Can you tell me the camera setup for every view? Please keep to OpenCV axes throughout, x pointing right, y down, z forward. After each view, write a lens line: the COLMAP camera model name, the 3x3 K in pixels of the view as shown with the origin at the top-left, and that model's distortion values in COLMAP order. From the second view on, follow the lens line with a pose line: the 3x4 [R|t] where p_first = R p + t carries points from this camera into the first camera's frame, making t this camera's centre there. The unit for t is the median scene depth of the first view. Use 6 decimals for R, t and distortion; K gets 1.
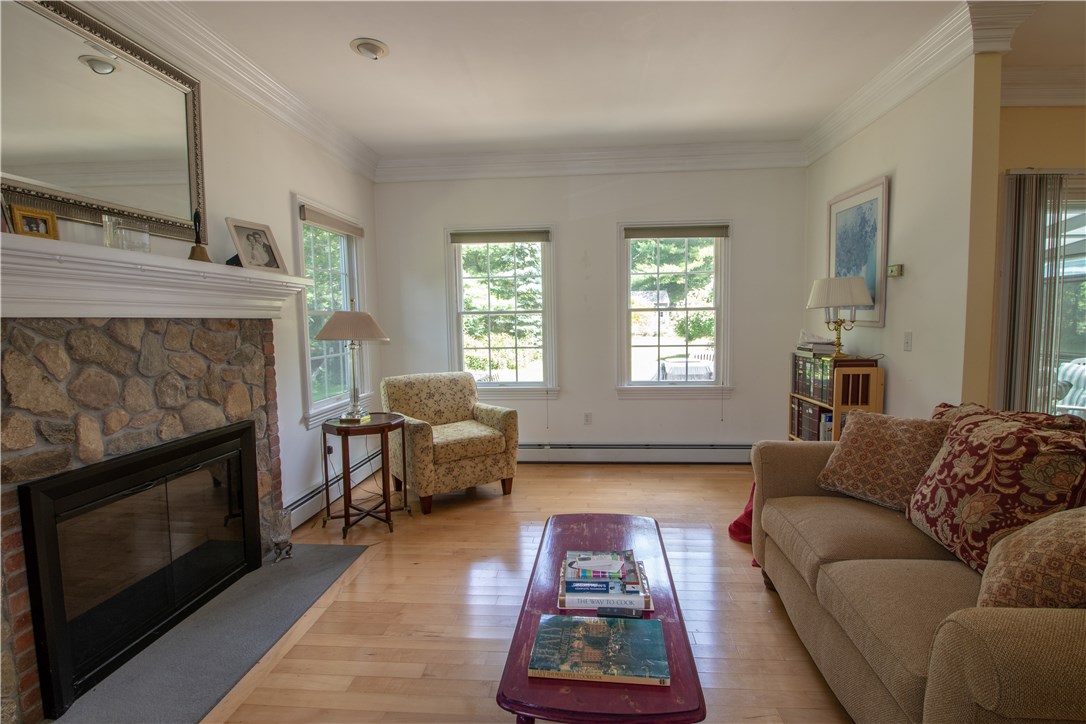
lens RADIAL K [[506.8, 0, 548.5], [0, 506.8, 358.0], [0, 0, 1]] dist [0.000677, -0.000713]
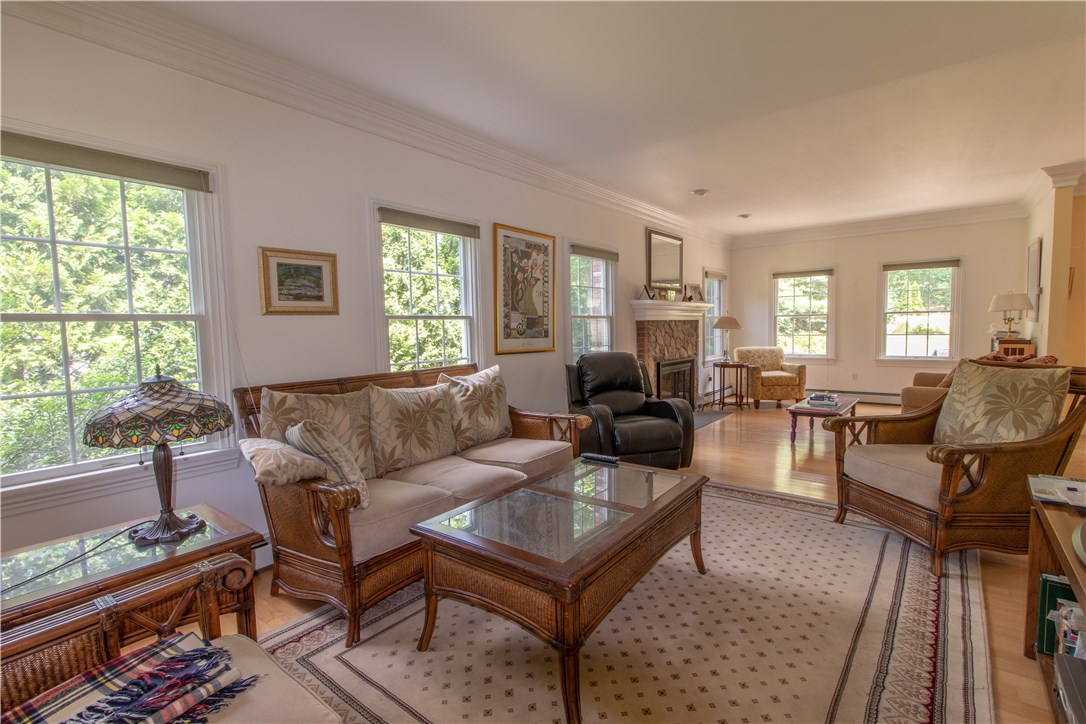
lens RADIAL K [[506.8, 0, 548.5], [0, 506.8, 358.0], [0, 0, 1]] dist [0.000677, -0.000713]
pose [[0.834840, 0.032687, -0.549521, 0.179586], [-0.032481, 0.999421, 0.010102, 0.084780], [0.549533, 0.009415, 0.835419, -1.172892]]
